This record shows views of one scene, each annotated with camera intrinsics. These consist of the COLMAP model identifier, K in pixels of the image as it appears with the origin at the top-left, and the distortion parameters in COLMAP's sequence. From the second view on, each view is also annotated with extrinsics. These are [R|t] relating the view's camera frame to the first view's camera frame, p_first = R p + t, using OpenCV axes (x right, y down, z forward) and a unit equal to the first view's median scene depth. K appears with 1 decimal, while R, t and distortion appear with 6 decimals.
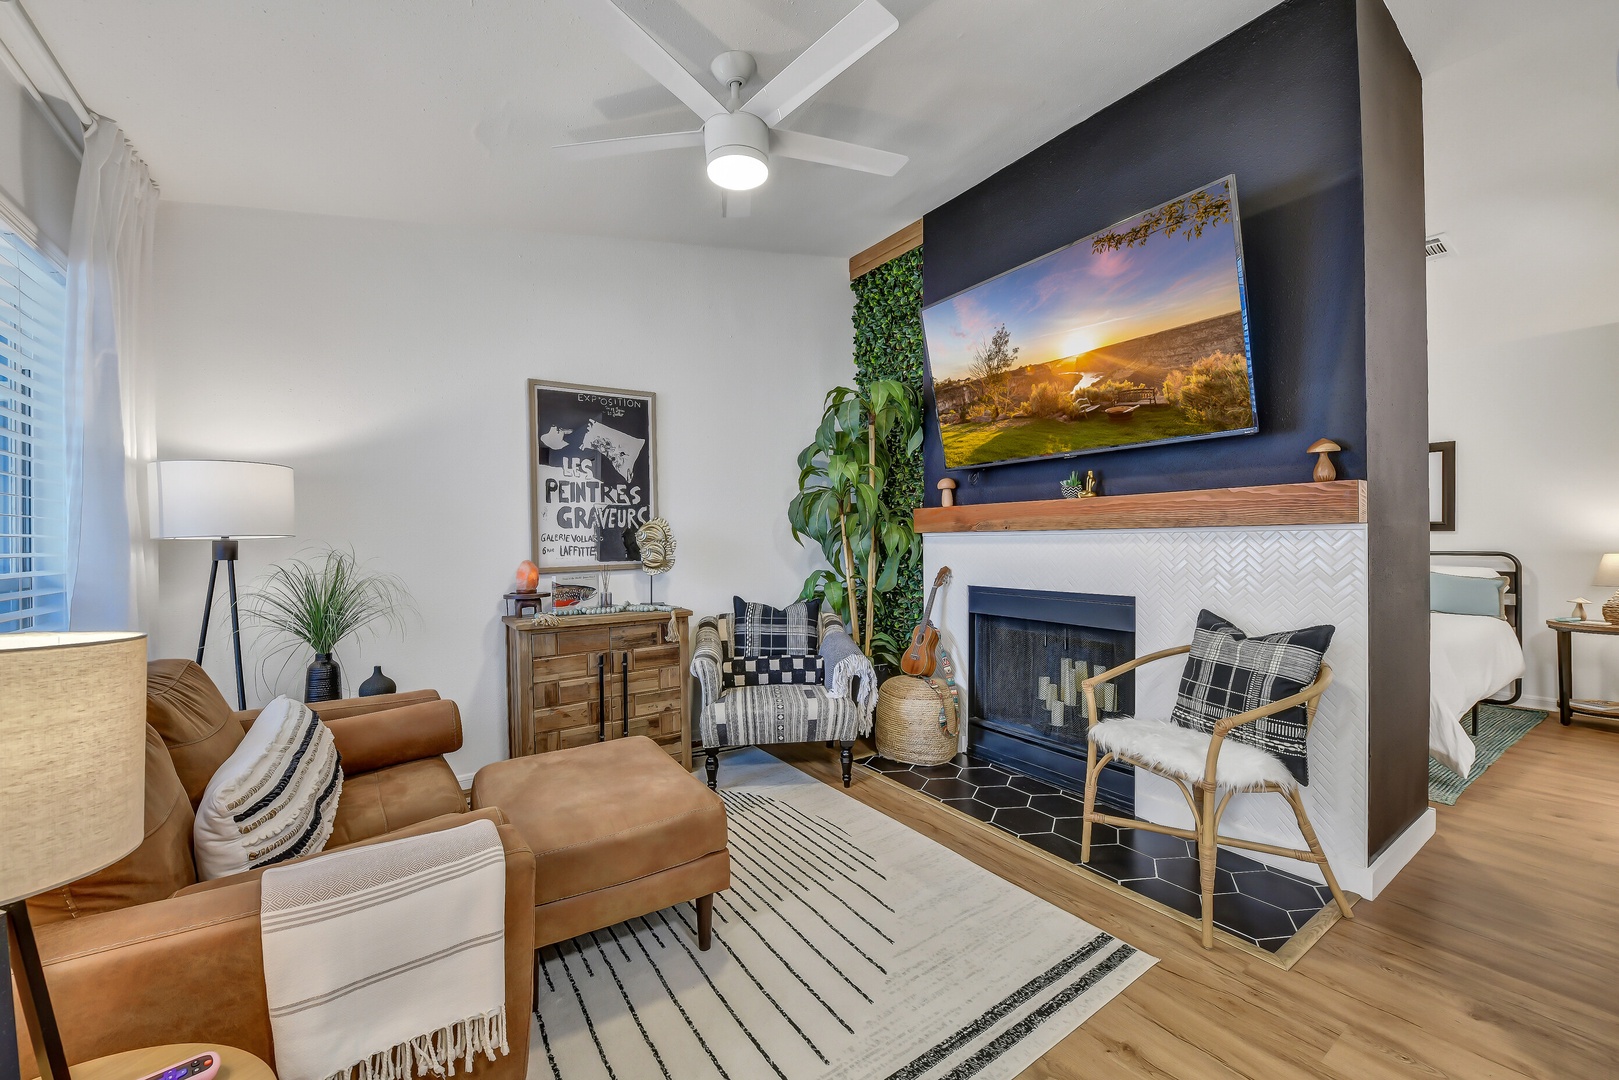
lens RADIAL K [[644.2, 0, 806.3], [0, 644.2, 553.2], [0, 0, 1]] dist [-0.016457, 0.000044]
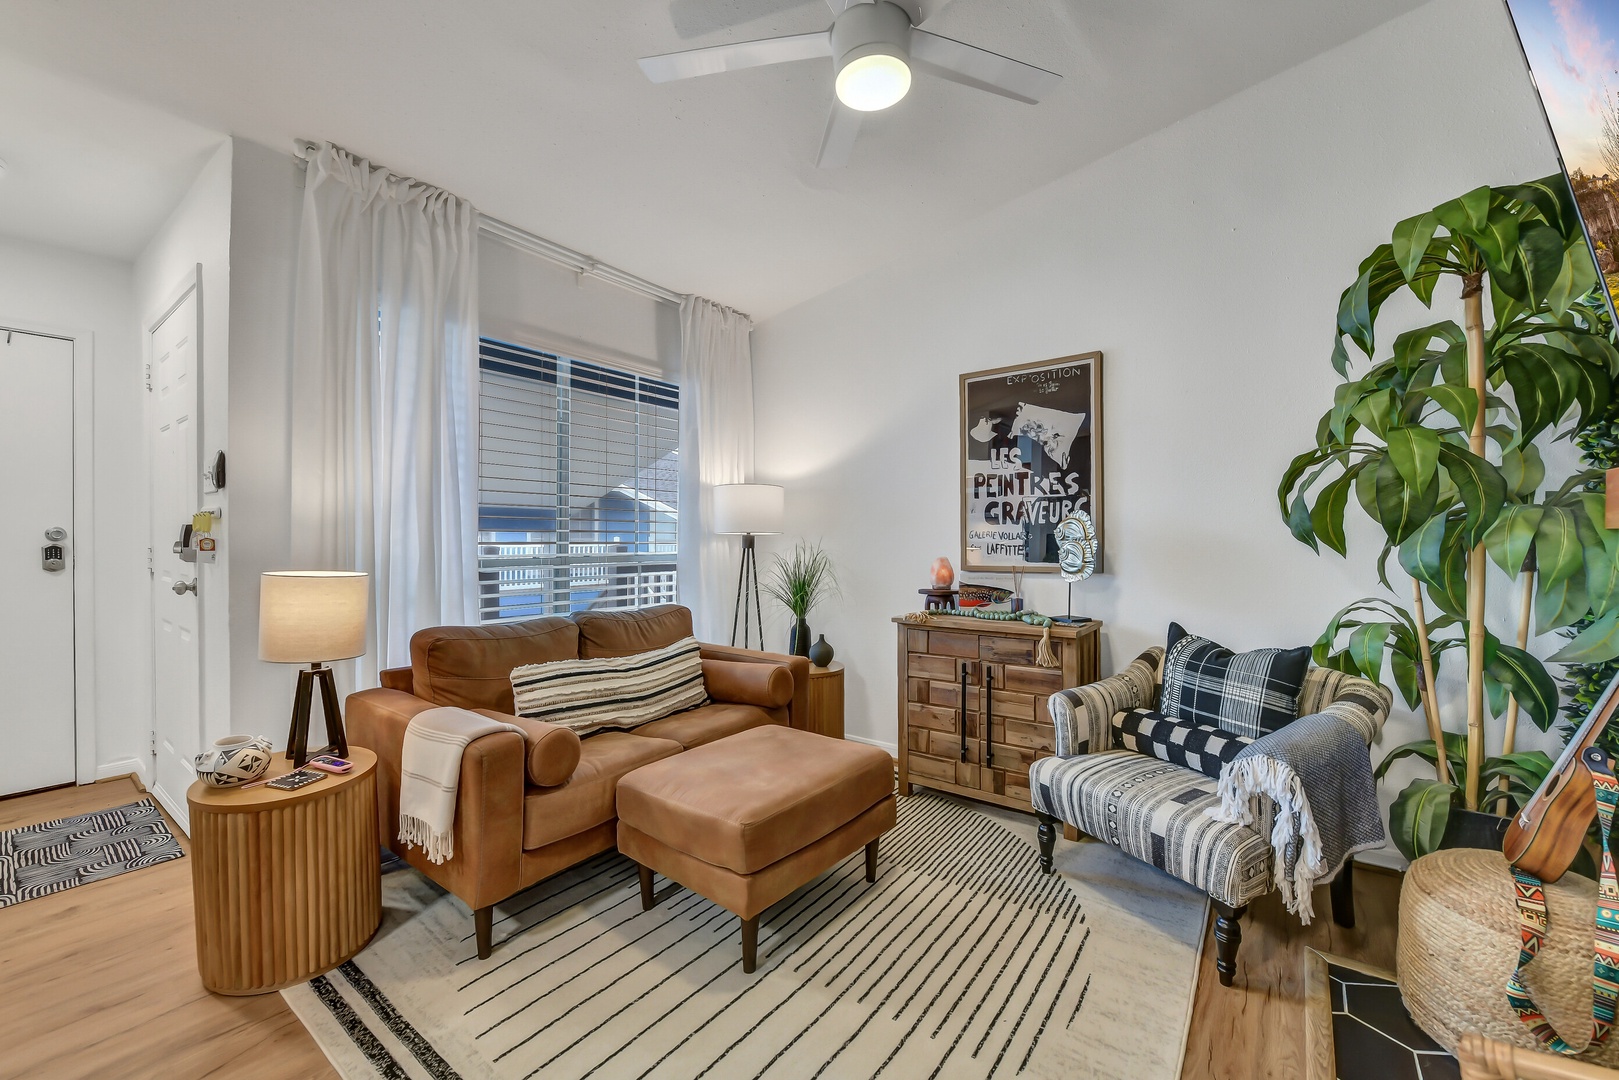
lens RADIAL K [[644.2, 0, 806.3], [0, 644.2, 553.2], [0, 0, 1]] dist [-0.016457, 0.000044]
pose [[0.321819, 0.033989, -0.946191, 0.422887], [-0.025219, 0.999309, 0.027319, -0.015882], [0.946465, 0.015070, 0.322454, 0.435982]]
